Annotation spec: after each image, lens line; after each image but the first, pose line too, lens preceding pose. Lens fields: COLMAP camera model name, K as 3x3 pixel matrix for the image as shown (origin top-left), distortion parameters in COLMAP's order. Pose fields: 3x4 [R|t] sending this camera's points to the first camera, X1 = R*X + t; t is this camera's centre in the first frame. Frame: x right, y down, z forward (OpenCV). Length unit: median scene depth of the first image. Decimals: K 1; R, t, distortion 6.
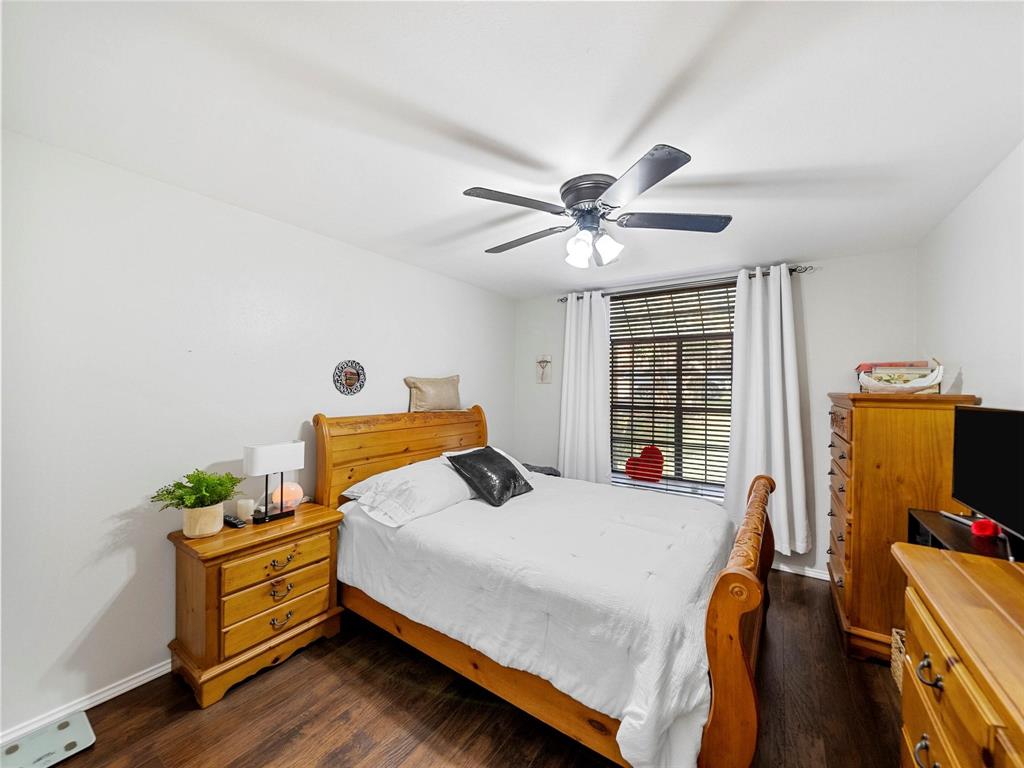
lens RADIAL K [[394.2, 0, 508.1], [0, 394.2, 387.5], [0, 0, 1]] dist [0.000114, -0.000014]
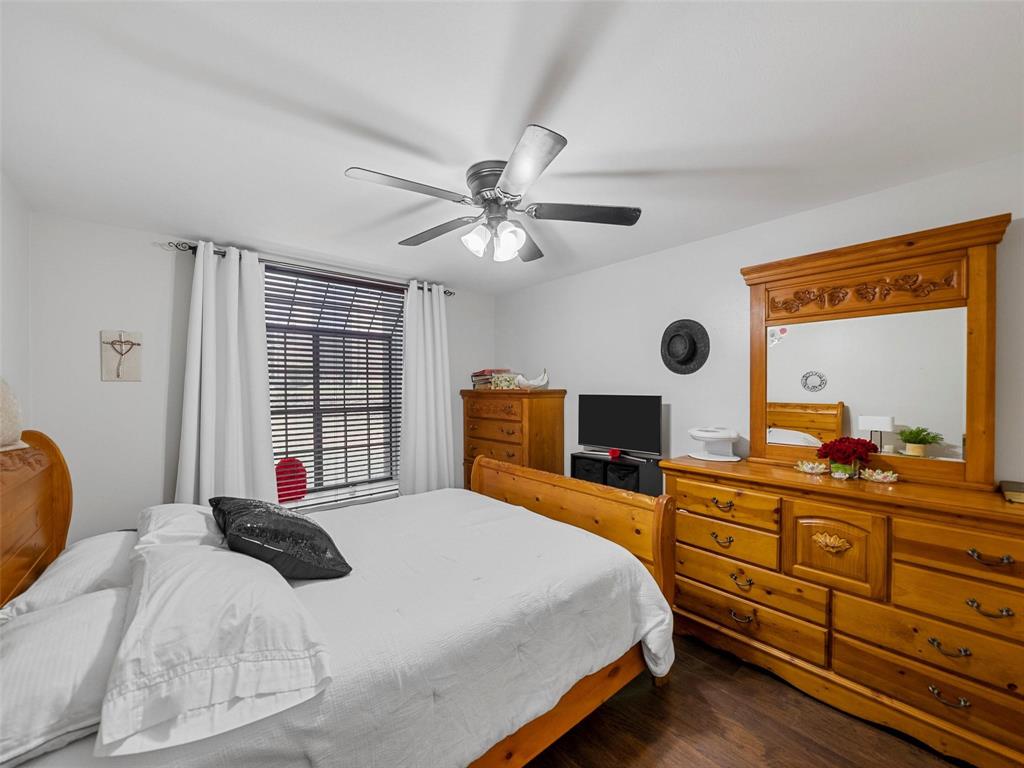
lens RADIAL K [[406.7, 0, 524.6], [0, 406.7, 387.1], [0, 0, 1]] dist [-0.000306, -0.000076]
pose [[0.248047, -0.009332, 0.968703, -0.380302], [0.006955, 0.999945, 0.007852, -0.004028], [-0.968723, 0.004790, 0.248098, 0.357381]]
